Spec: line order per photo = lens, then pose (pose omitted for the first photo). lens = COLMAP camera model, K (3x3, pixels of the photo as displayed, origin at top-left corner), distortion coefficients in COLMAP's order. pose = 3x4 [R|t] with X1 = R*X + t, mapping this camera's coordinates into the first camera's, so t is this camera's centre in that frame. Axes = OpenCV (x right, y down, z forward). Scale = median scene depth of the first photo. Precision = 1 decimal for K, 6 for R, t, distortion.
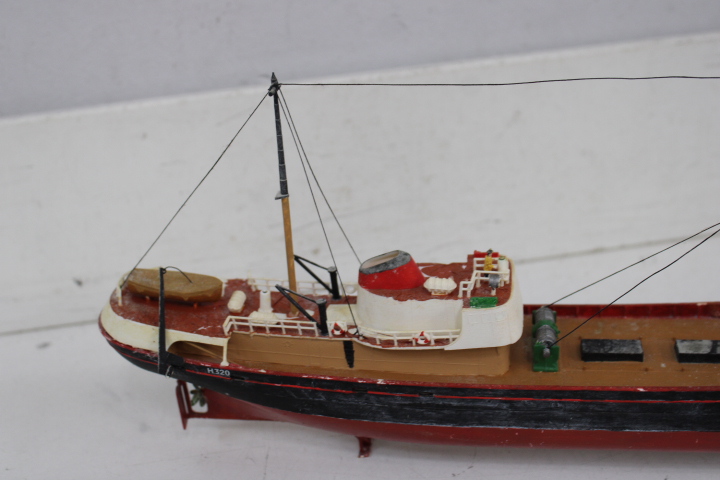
lens RADIAL K [[933.2, 0, 360.2], [0, 933.2, 234.4], [0, 0, 1]] dist [-0.055887, 0.000000]
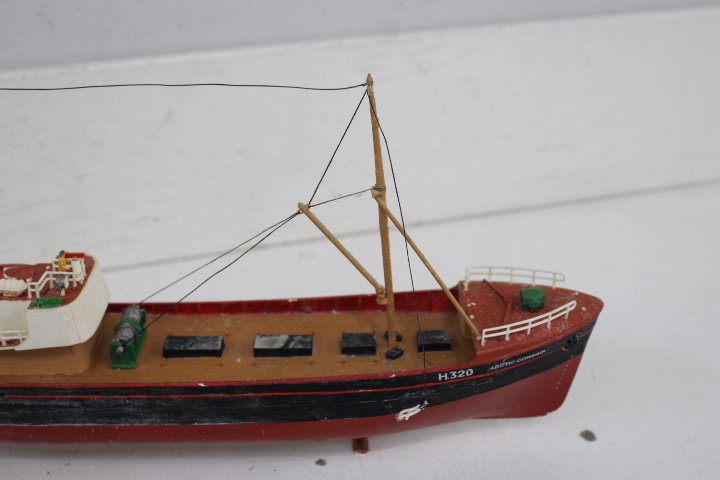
lens RADIAL K [[933.2, 0, 360.7], [0, 933.2, 233.7], [0, 0, 1]] dist [-0.055887, 0.000000]
pose [[0.984932, -0.008257, 0.172745, 0.264766], [0.006631, 0.999928, 0.009984, -0.009517], [-0.172815, -0.008688, 0.984916, -0.049291]]
